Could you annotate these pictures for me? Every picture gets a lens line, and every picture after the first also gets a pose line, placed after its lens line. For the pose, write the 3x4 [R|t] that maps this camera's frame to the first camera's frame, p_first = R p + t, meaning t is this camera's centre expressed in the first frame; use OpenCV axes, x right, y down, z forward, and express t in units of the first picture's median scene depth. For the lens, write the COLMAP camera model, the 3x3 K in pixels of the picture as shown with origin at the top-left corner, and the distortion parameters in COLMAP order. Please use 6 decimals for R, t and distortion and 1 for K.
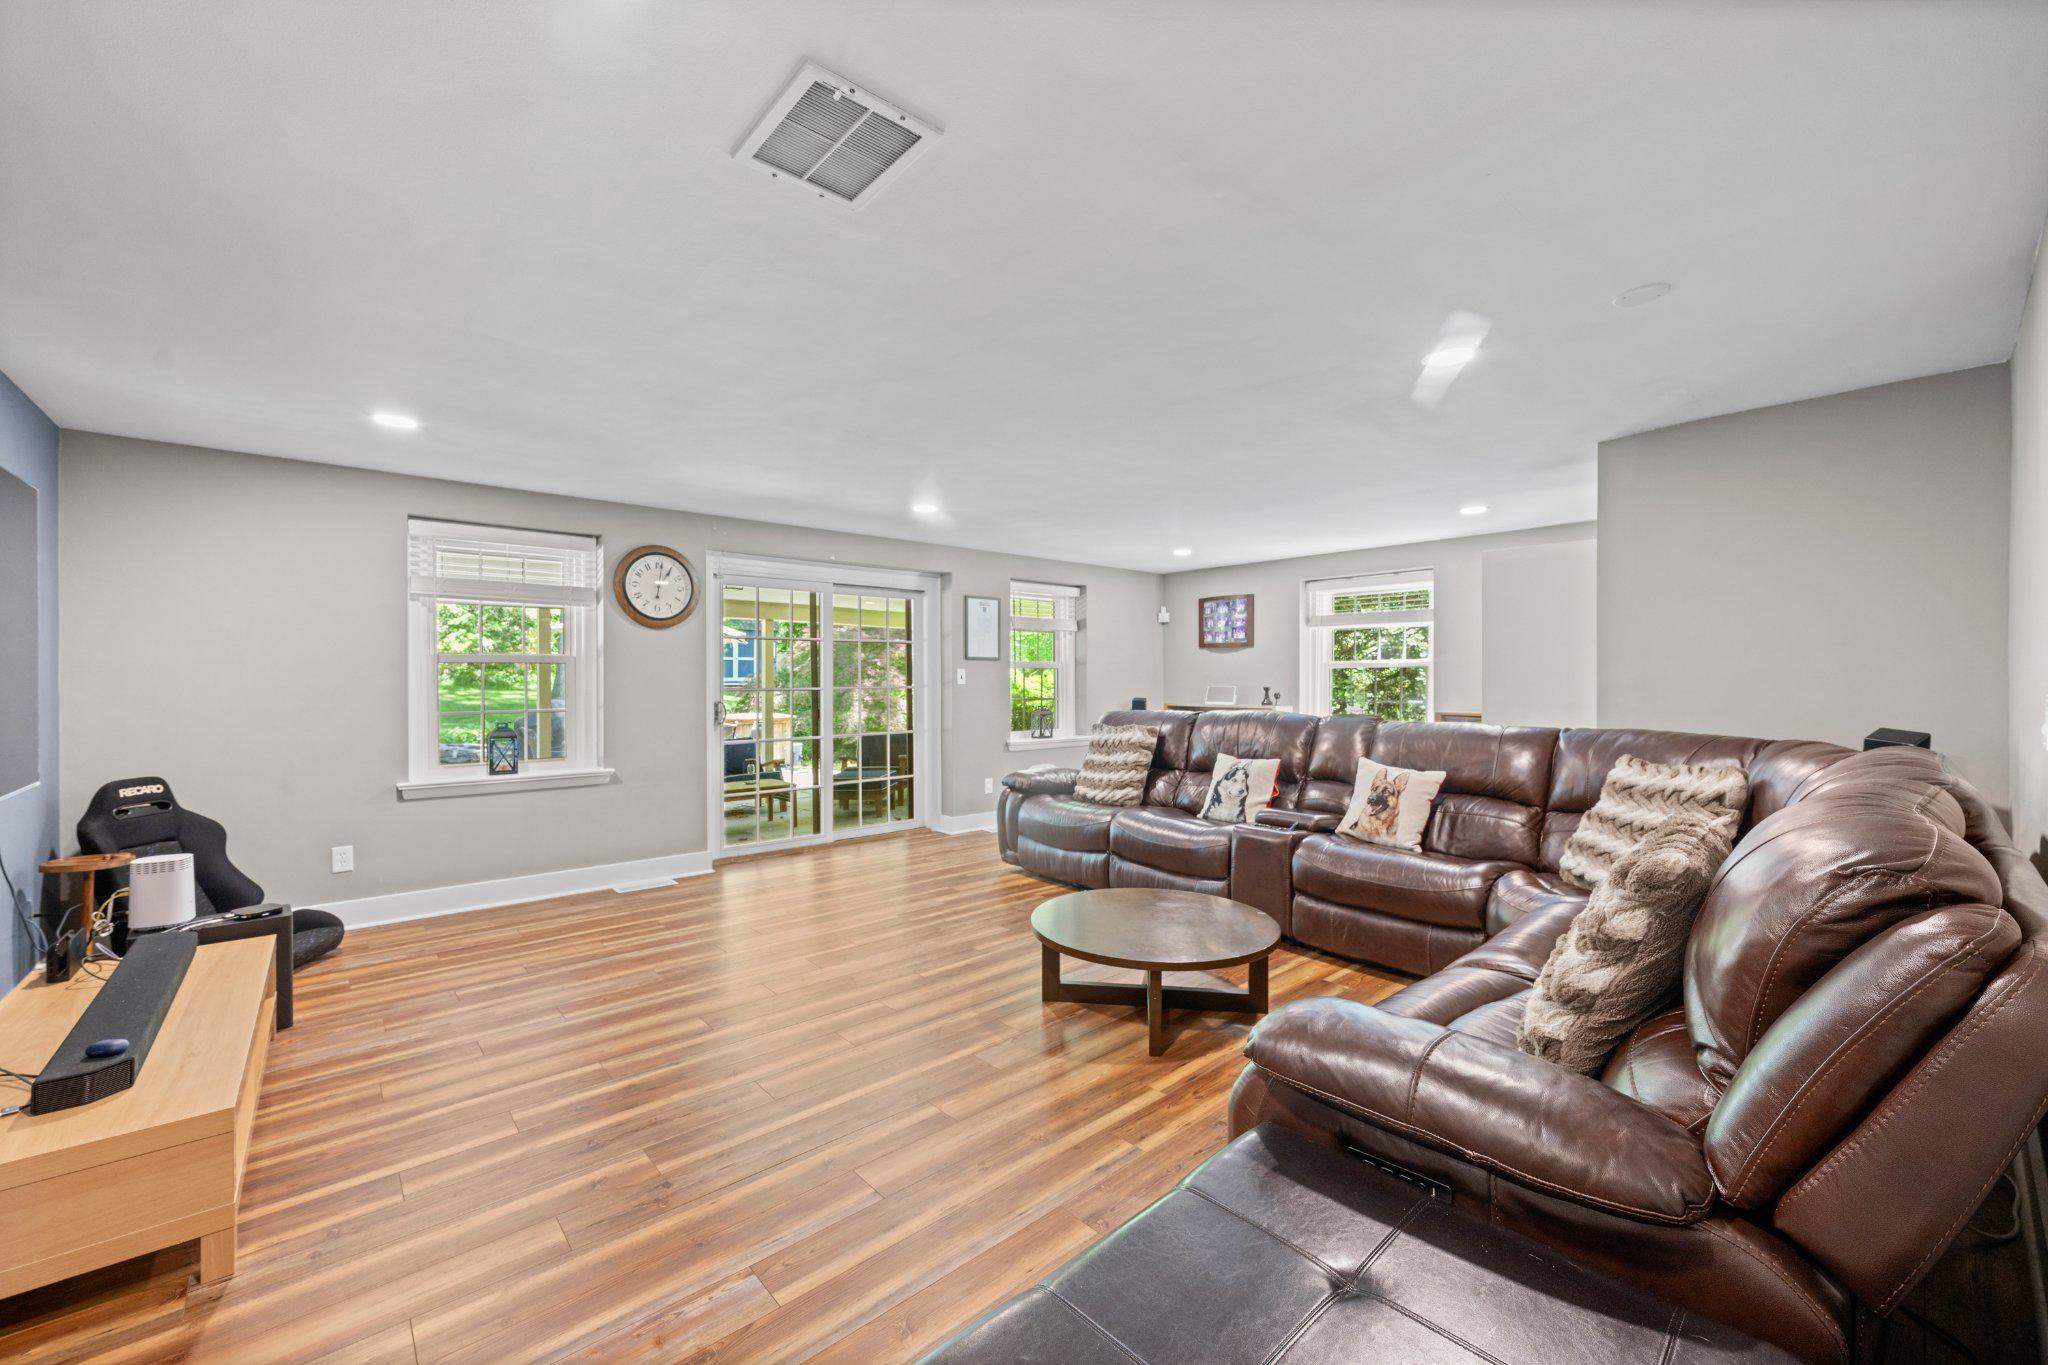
lens RADIAL K [[805.3, 0, 1026.6], [0, 805.3, 697.0], [0, 0, 1]] dist [-0.000907, 0.000338]
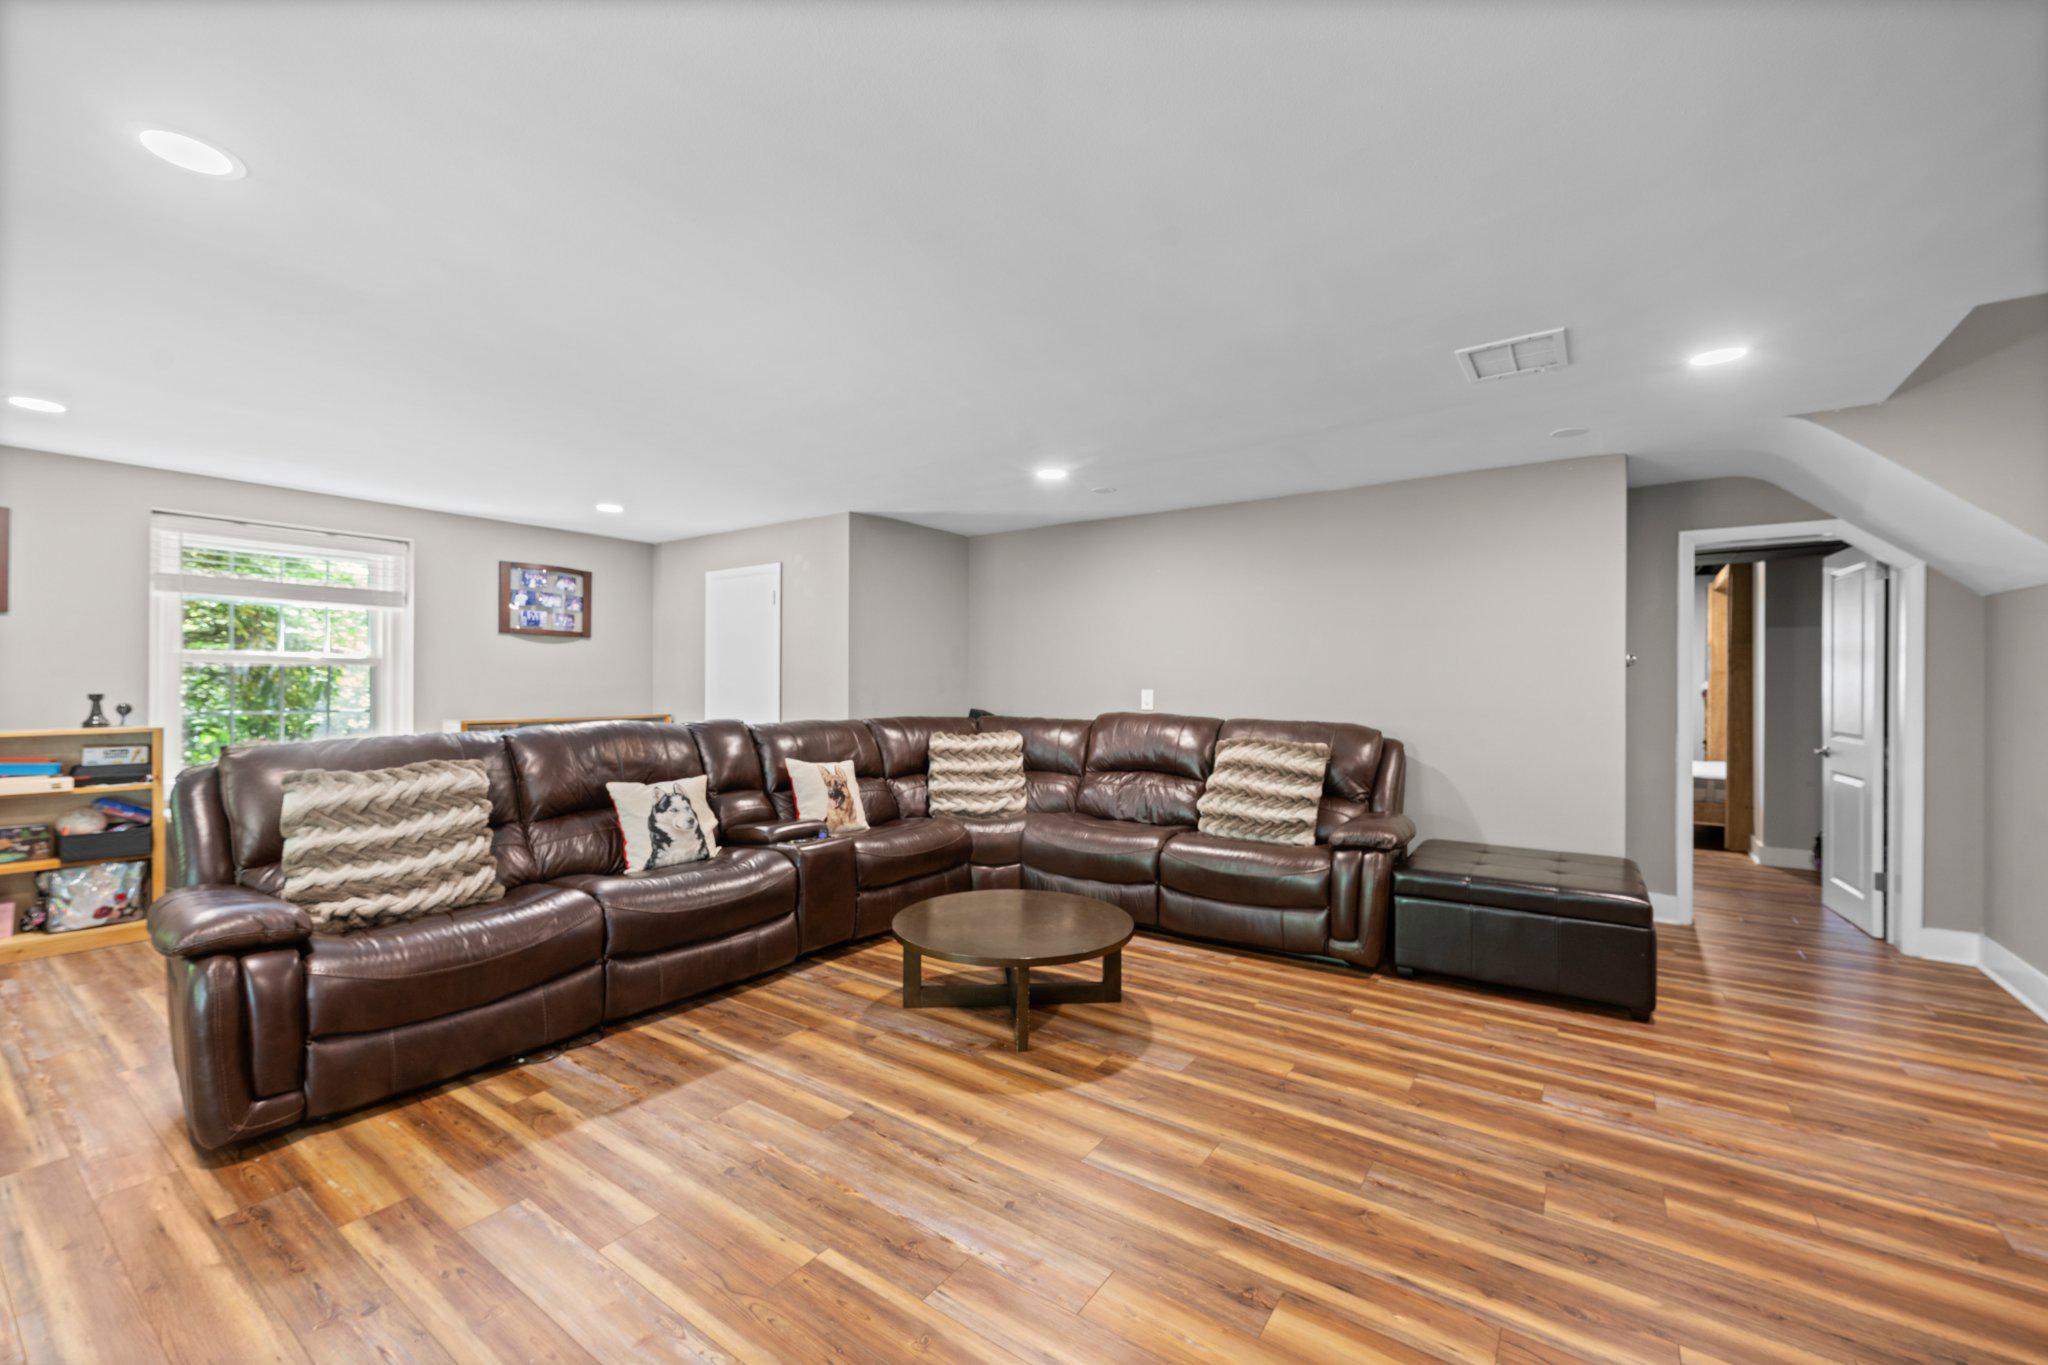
lens RADIAL K [[805.3, 0, 1029.4], [0, 805.3, 670.2], [0, 0, 1]] dist [-0.000907, 0.000338]
pose [[-0.213528, 0.018730, 0.976757, -0.674280], [0.016737, 0.999740, -0.015512, -0.017492], [-0.976794, 0.013036, -0.213786, 0.949267]]
